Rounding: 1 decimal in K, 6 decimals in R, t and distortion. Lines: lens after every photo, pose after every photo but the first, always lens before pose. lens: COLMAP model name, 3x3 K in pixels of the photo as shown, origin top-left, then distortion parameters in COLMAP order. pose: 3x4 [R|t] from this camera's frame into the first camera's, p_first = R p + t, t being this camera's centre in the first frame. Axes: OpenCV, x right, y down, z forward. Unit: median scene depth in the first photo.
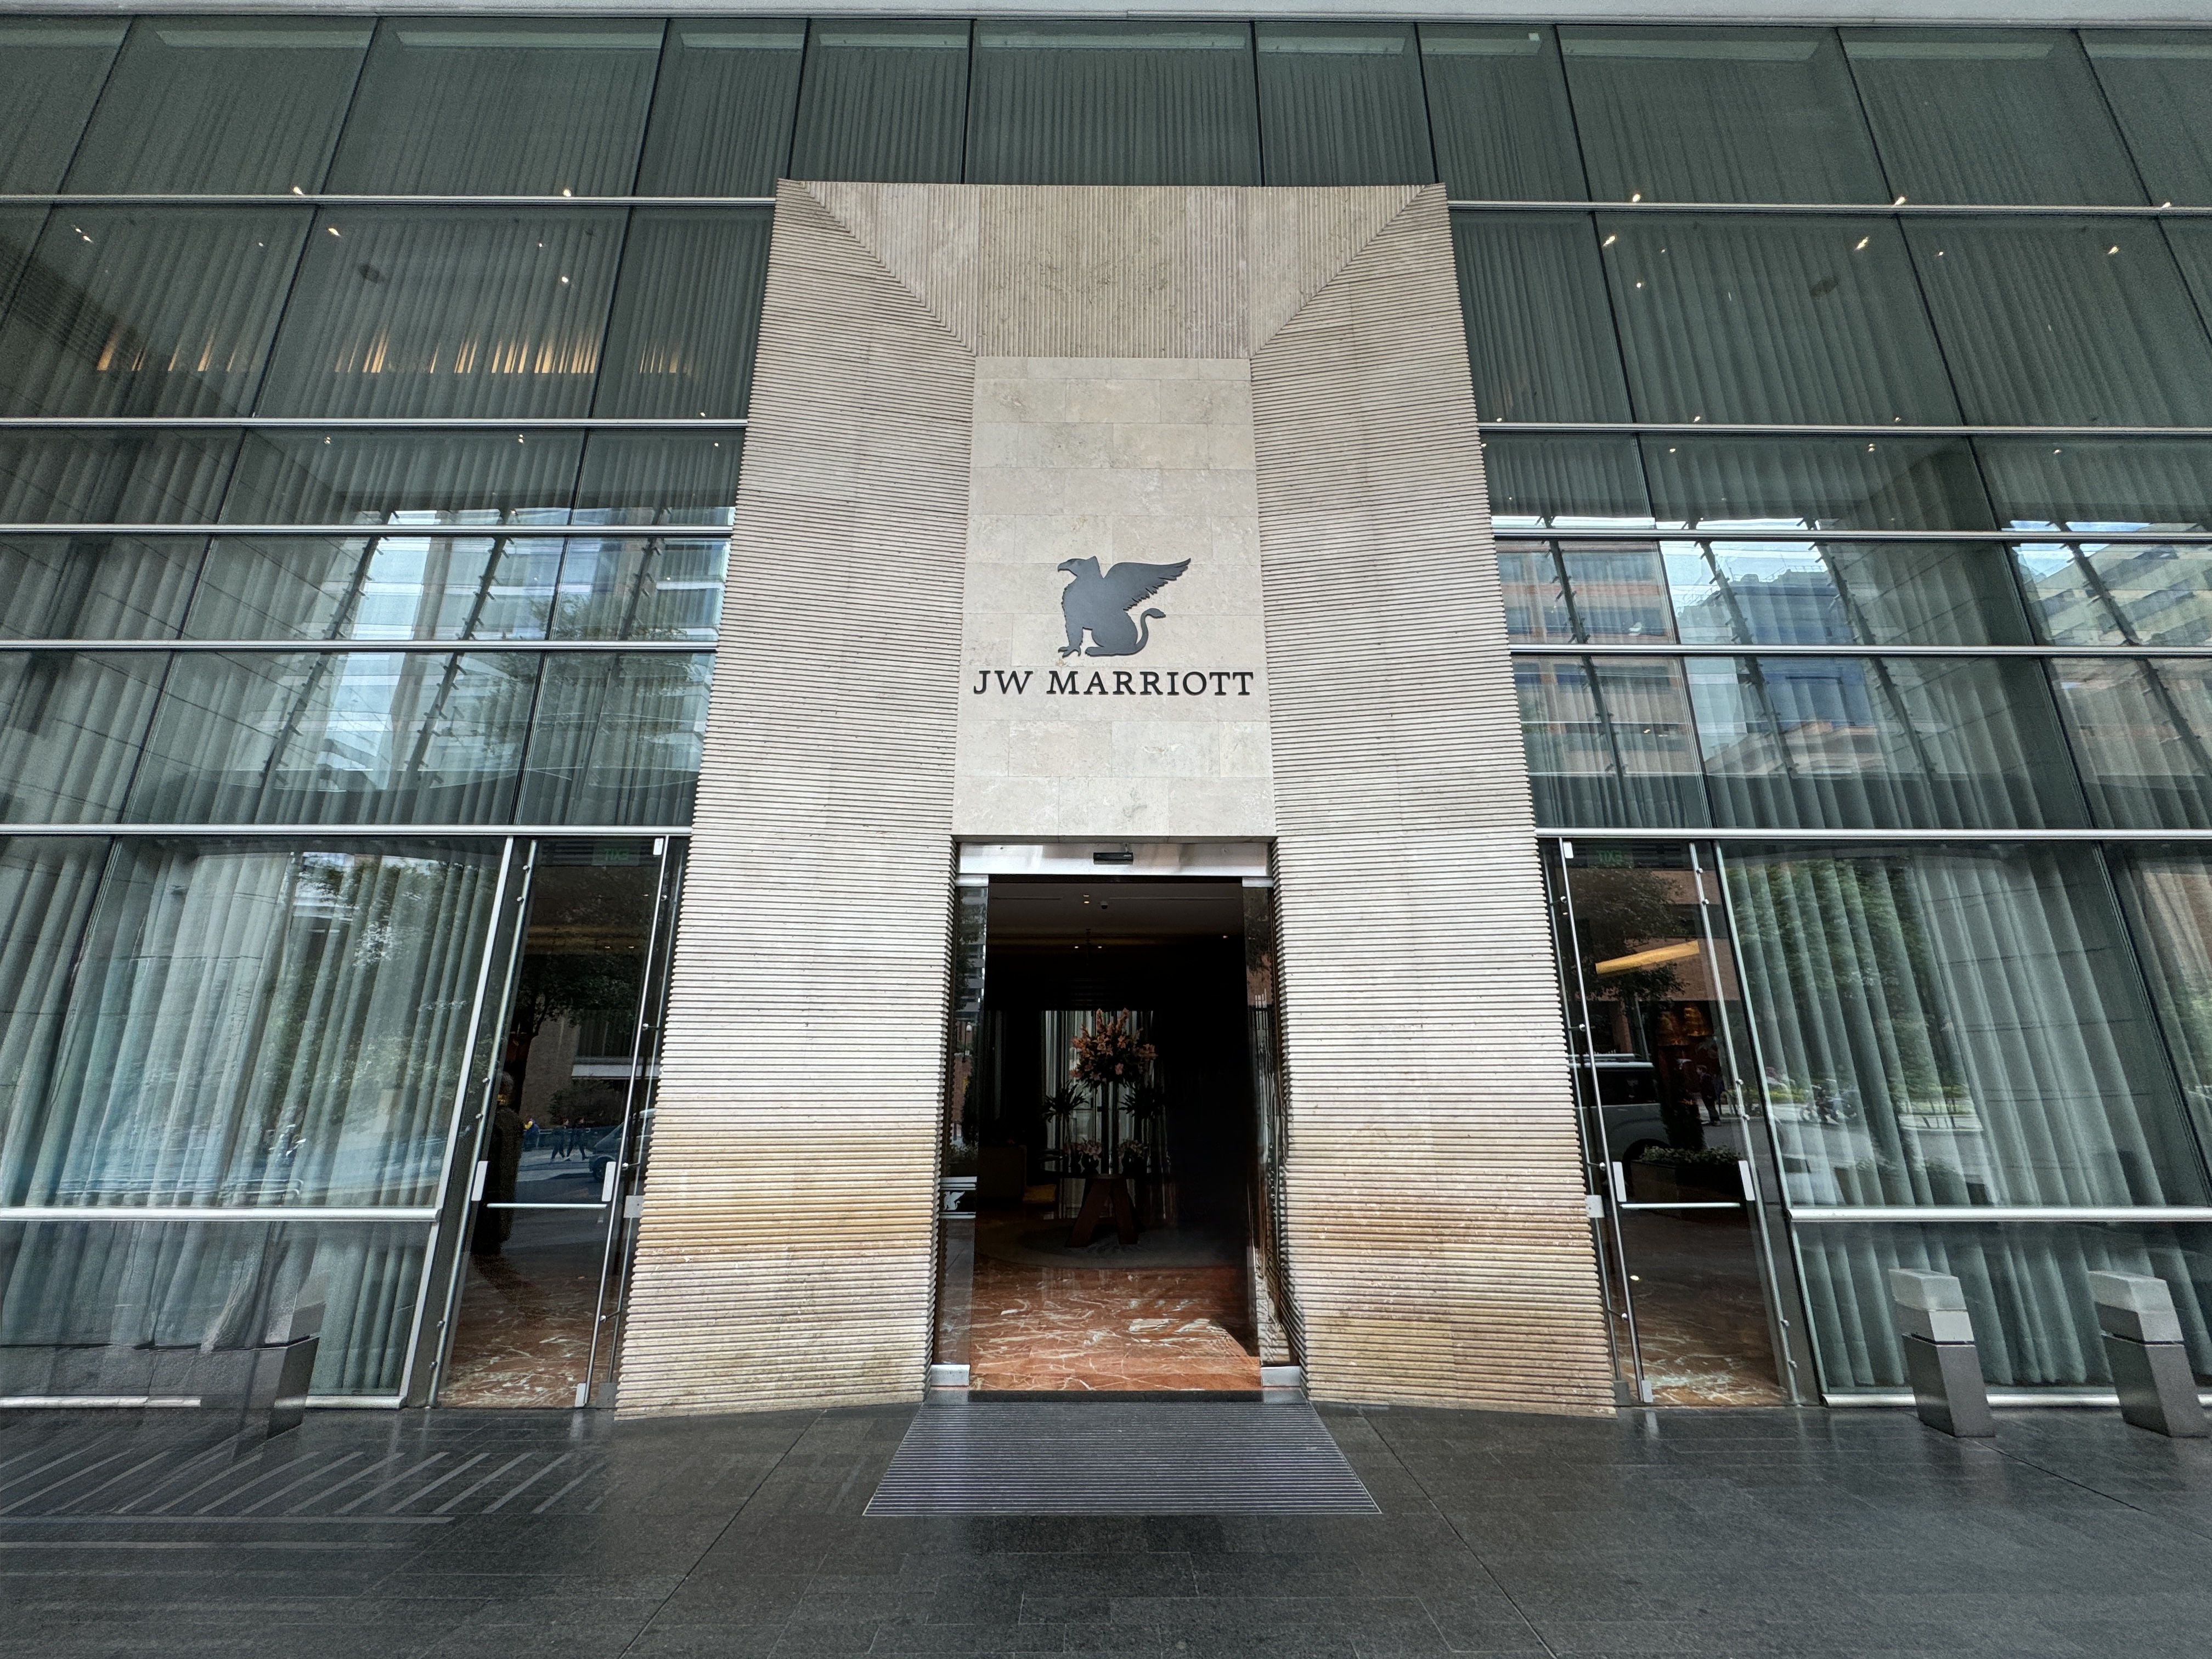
lens RADIAL K [[878.3, 0, 1106.0], [0, 878.3, 829.5], [0, 0, 1]] dist [-0.006174, -0.000147]
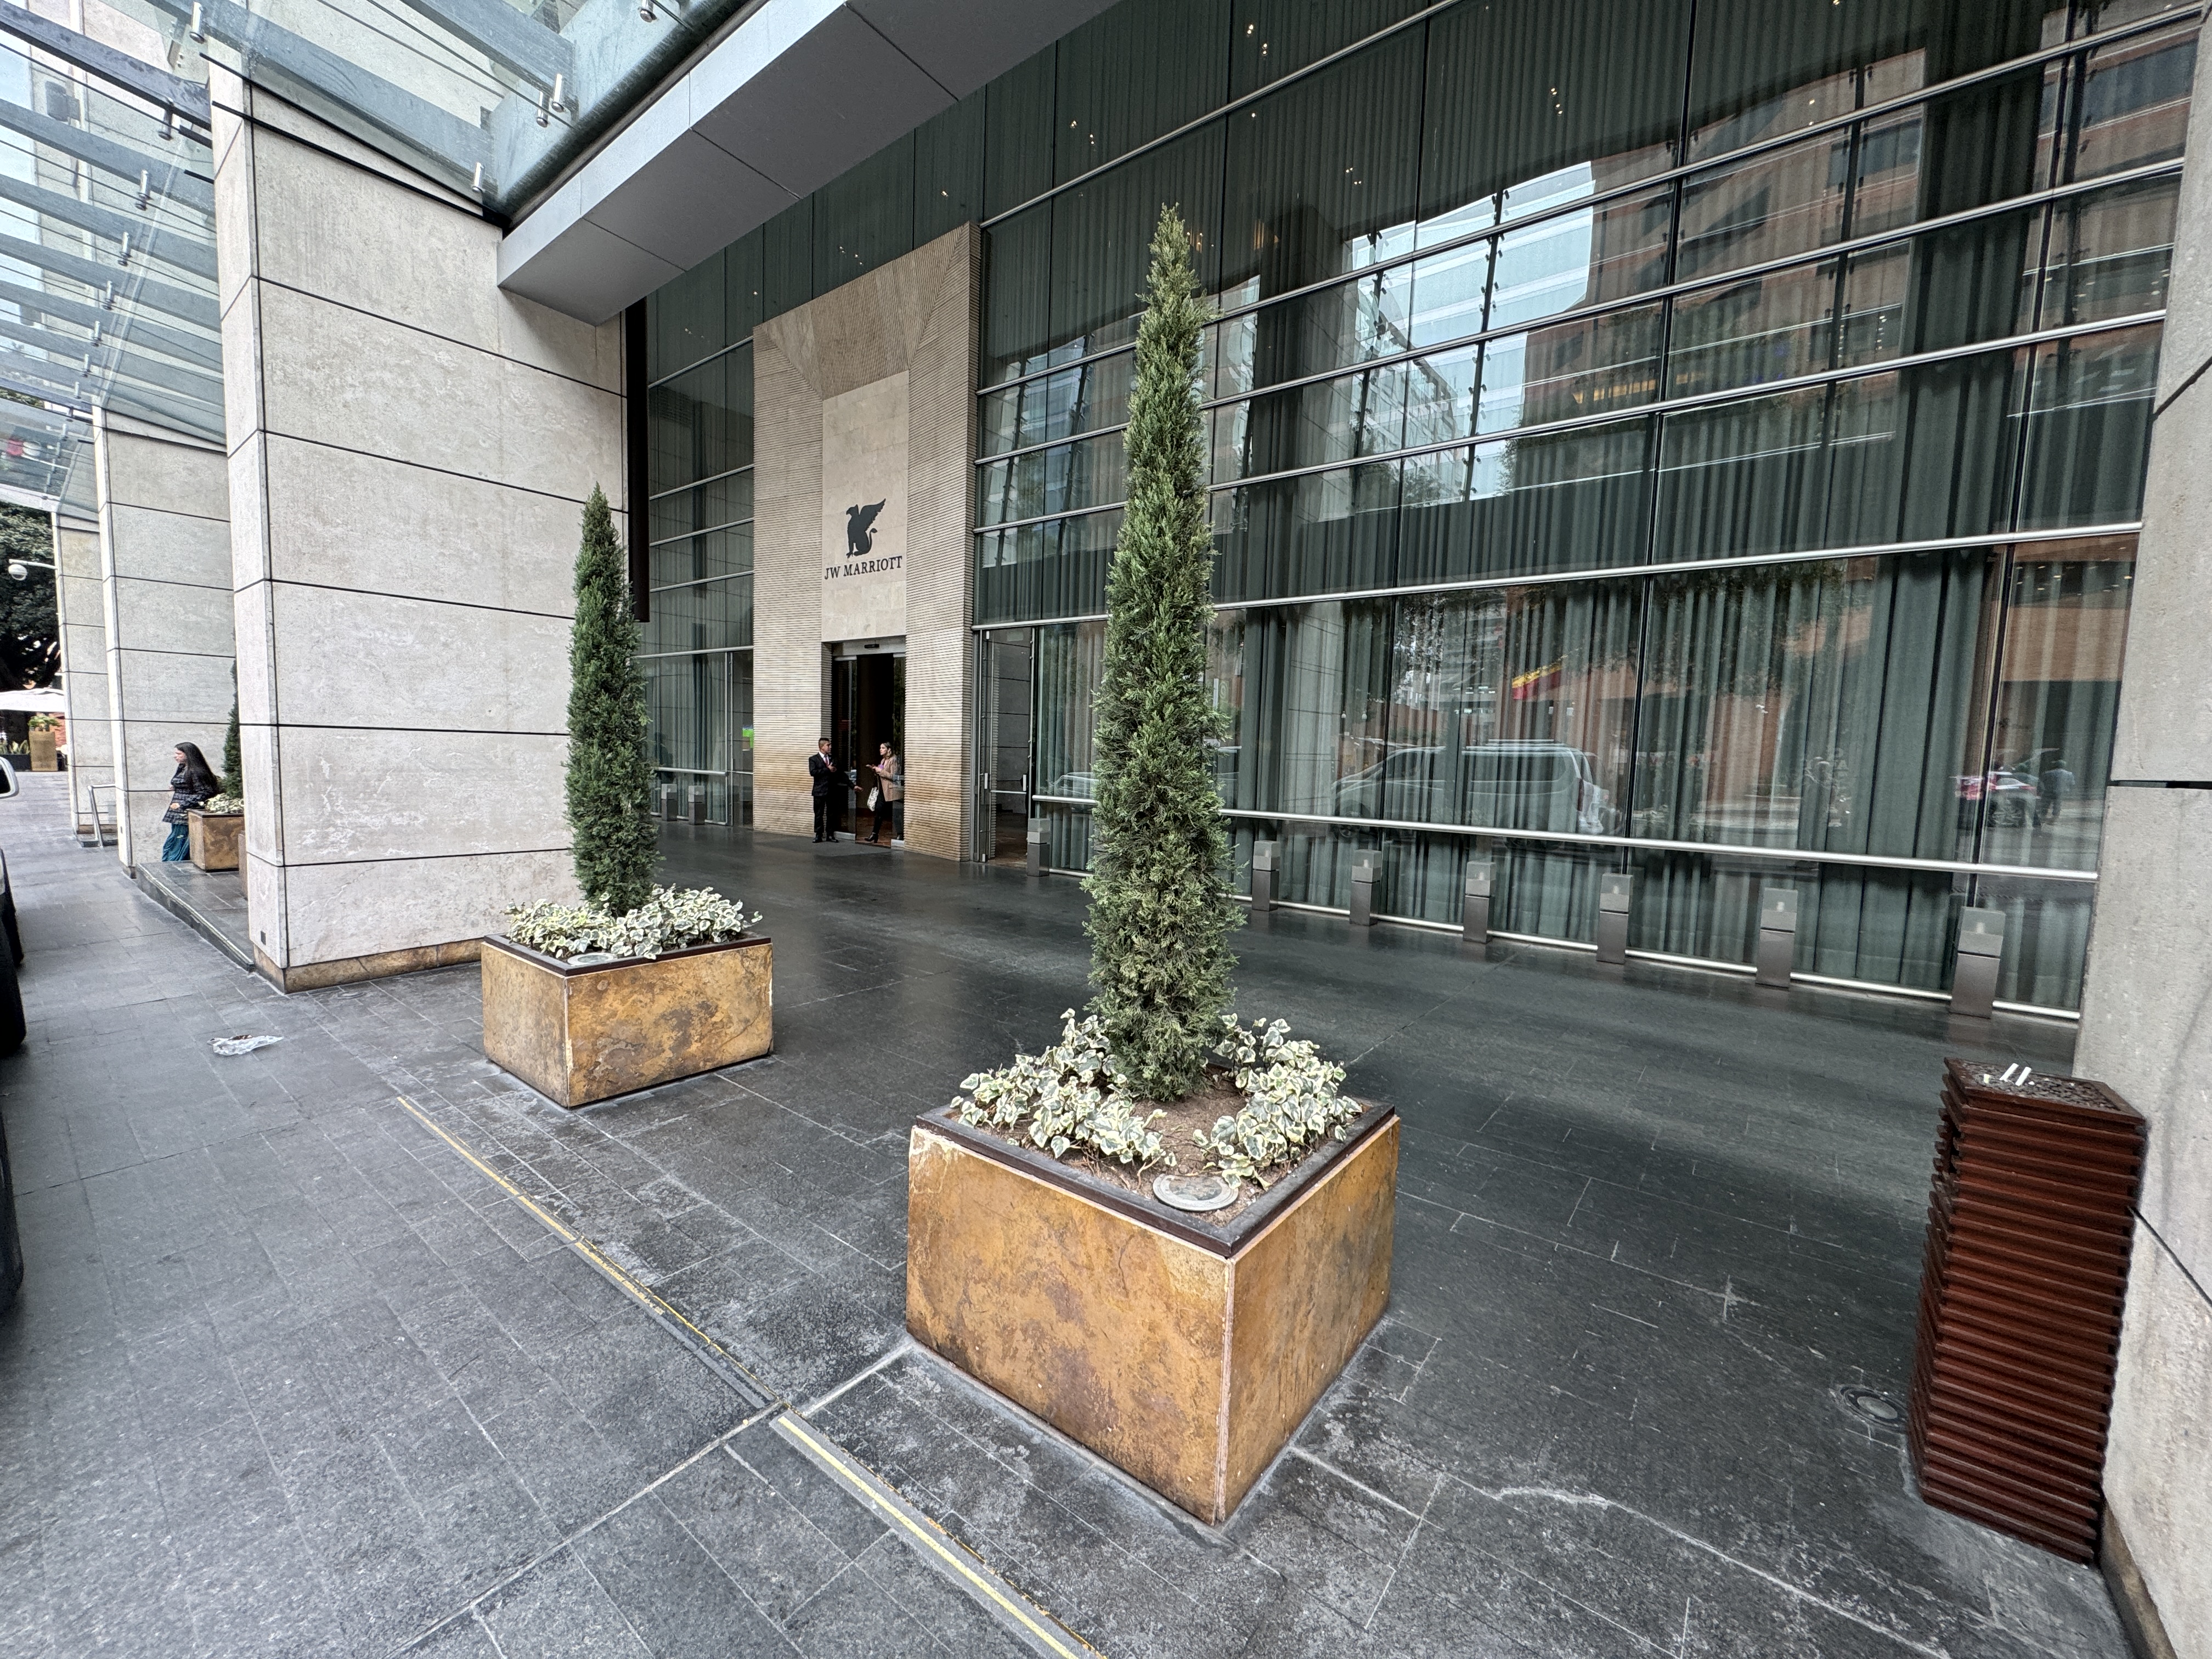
lens RADIAL K [[878.3, 0, 1106.0], [0, 878.3, 829.5], [0, 0, 1]] dist [-0.006174, -0.000147]
pose [[0.788386, 0.073491, -0.610776, 1.909880], [0.142648, 0.943939, 0.297708, -0.111146], [0.598414, -0.321835, 0.733705, -0.501783]]
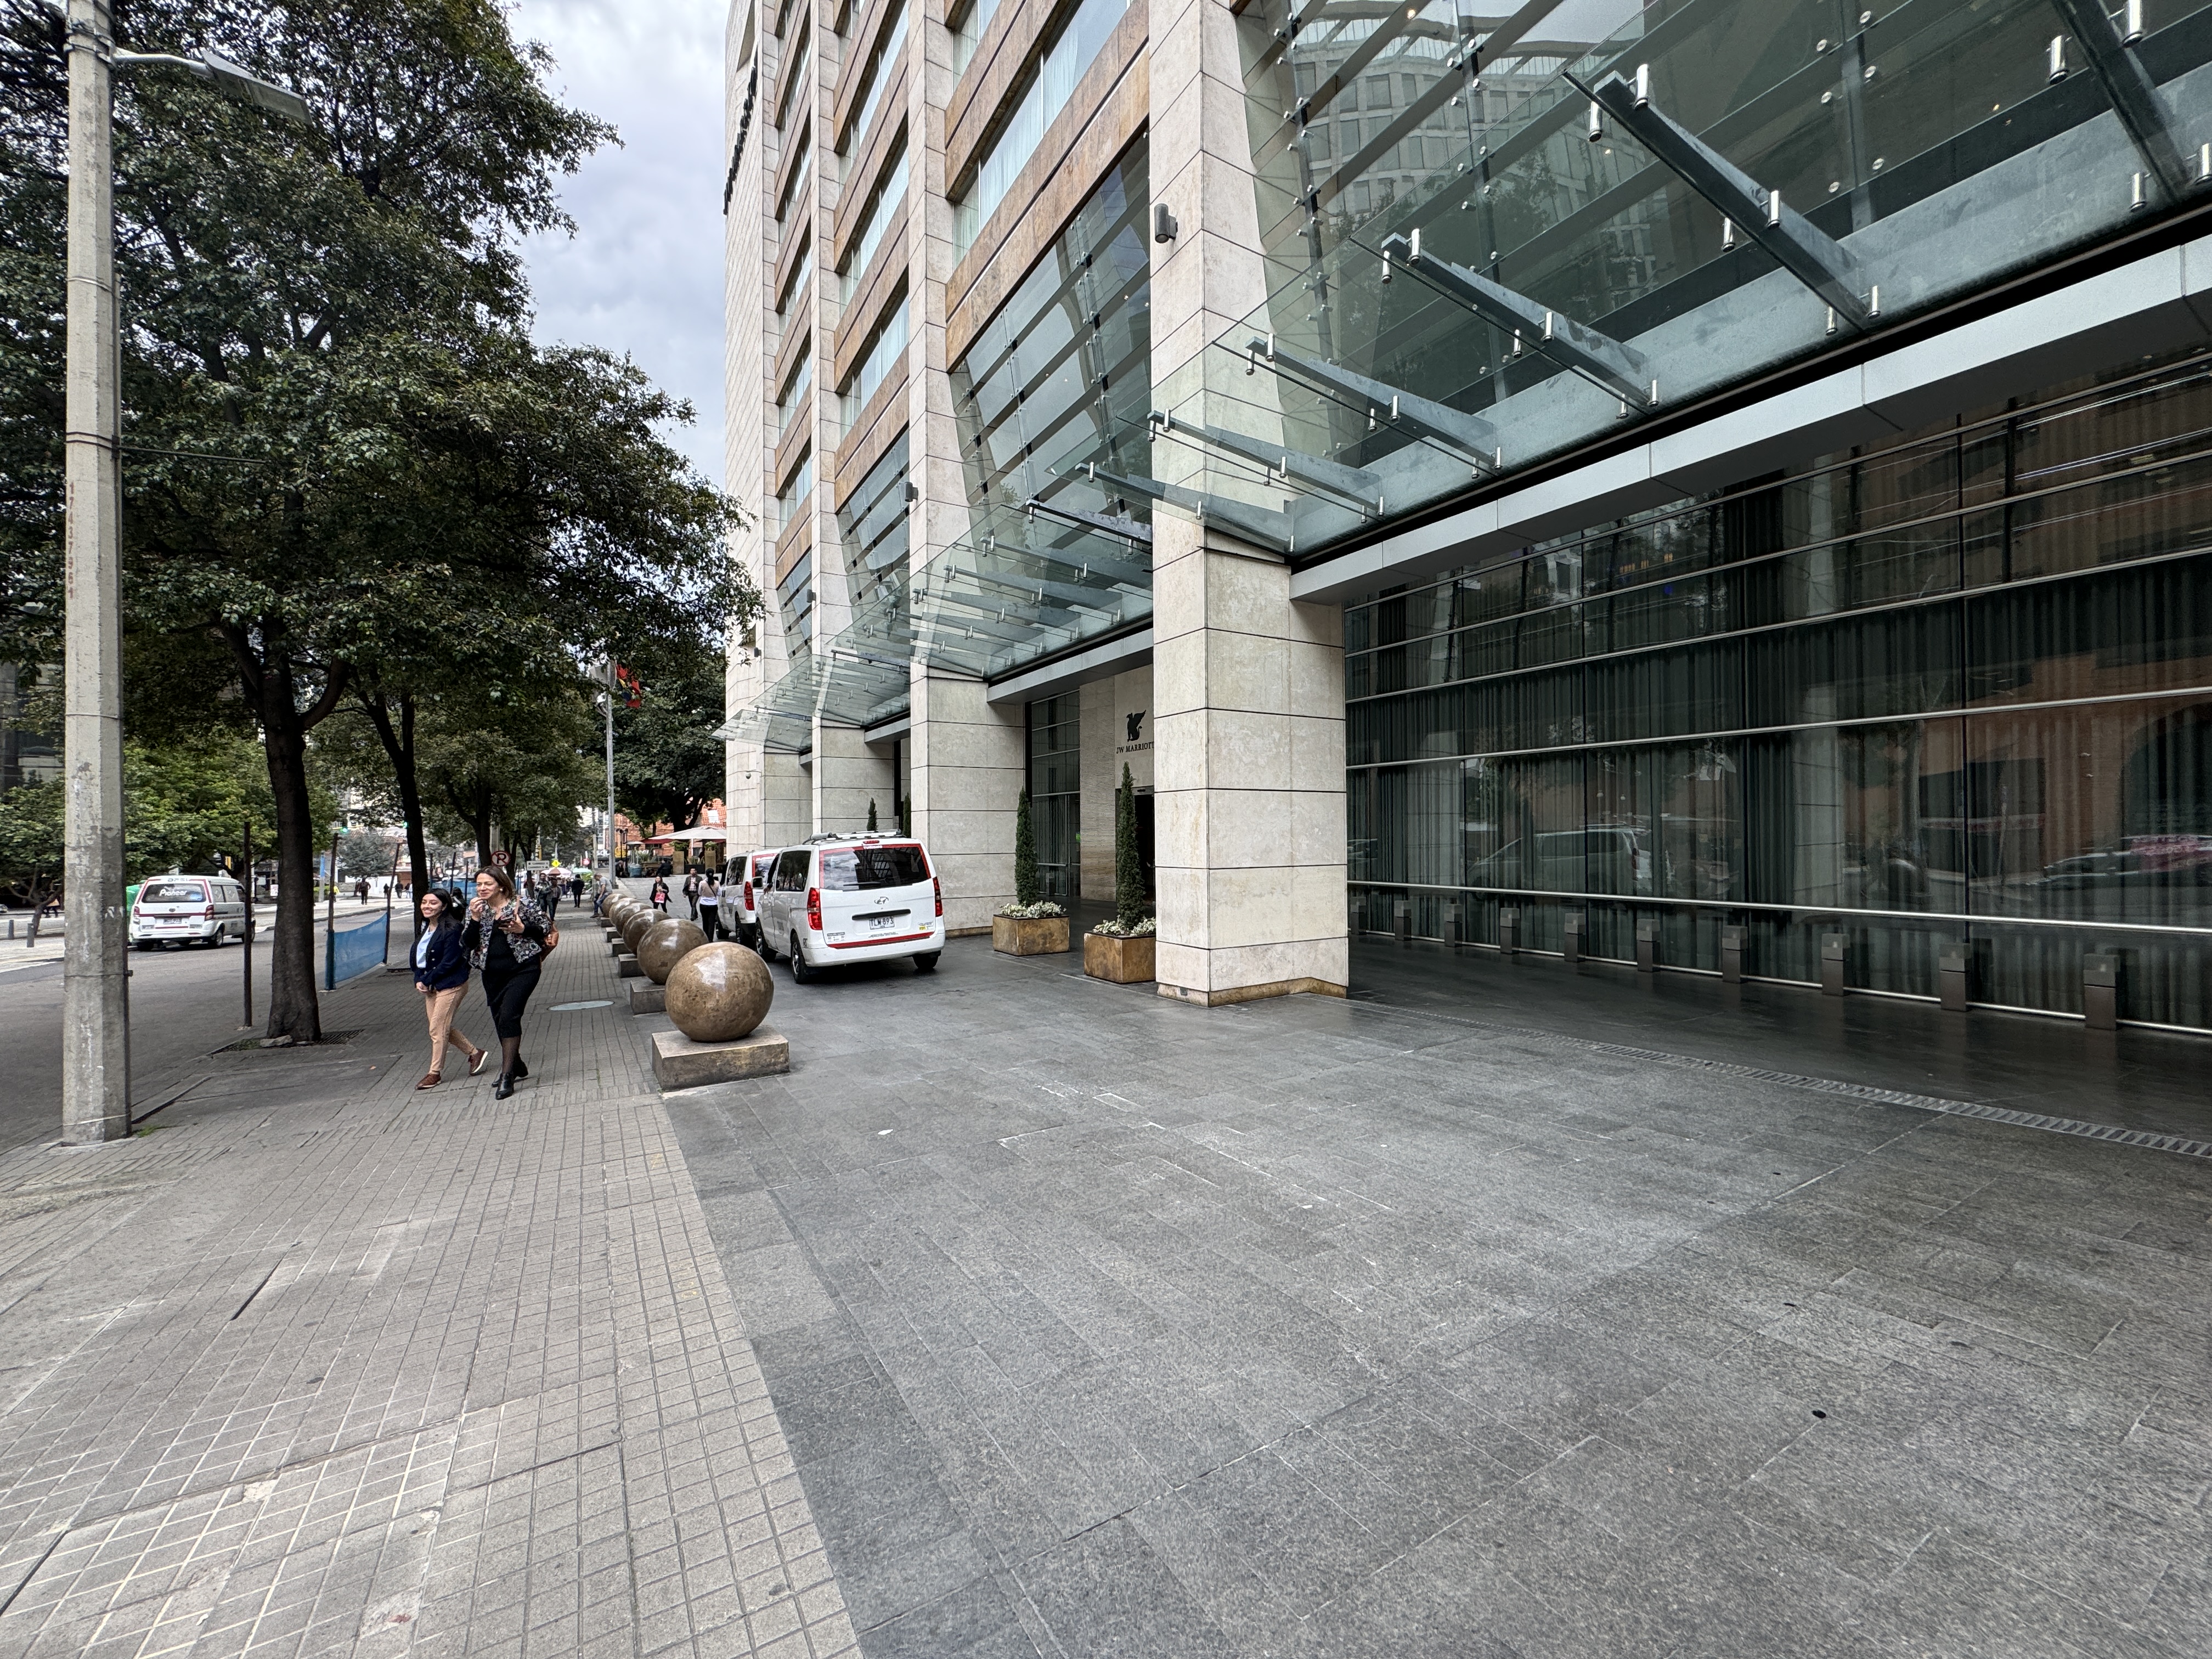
lens RADIAL K [[878.3, 0, 1106.0], [0, 878.3, 829.5], [0, 0, 1]] dist [-0.006174, -0.000147]
pose [[0.509842, -0.012417, -0.860178, 3.340136], [0.246471, 0.960087, 0.132228, -0.364160], [0.824204, -0.279425, 0.492554, -1.180704]]
